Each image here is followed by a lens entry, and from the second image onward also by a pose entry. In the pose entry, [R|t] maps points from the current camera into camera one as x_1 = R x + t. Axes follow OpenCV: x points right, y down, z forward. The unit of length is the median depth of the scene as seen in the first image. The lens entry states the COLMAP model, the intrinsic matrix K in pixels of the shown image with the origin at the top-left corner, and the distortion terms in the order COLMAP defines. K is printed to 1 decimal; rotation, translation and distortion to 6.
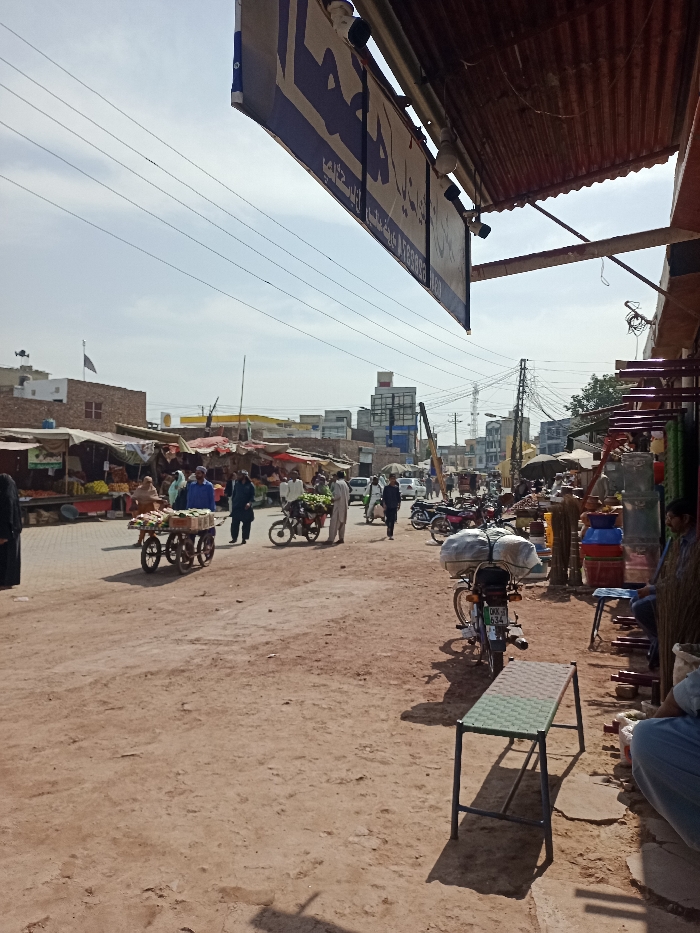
lens RADIAL K [[853.8, 0, 310.2], [0, 853.8, 470.2], [0, 0, 1]] dist [0.118352, -0.209053]
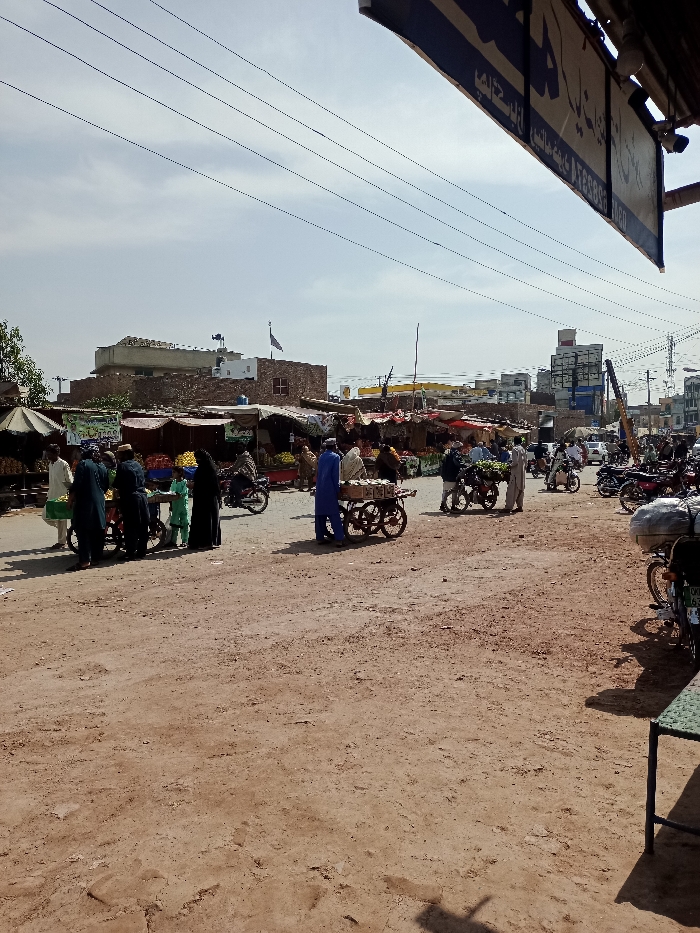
lens RADIAL K [[684.7, 0, 350.0], [0, 684.7, 466.5], [0, 0, 1]] dist [0.073987, -0.075625]
pose [[0.970047, -0.017348, -0.242297, 0.044350], [0.027118, 0.998946, 0.037046, 0.001176], [0.241399, -0.042507, 0.969495, 0.230459]]
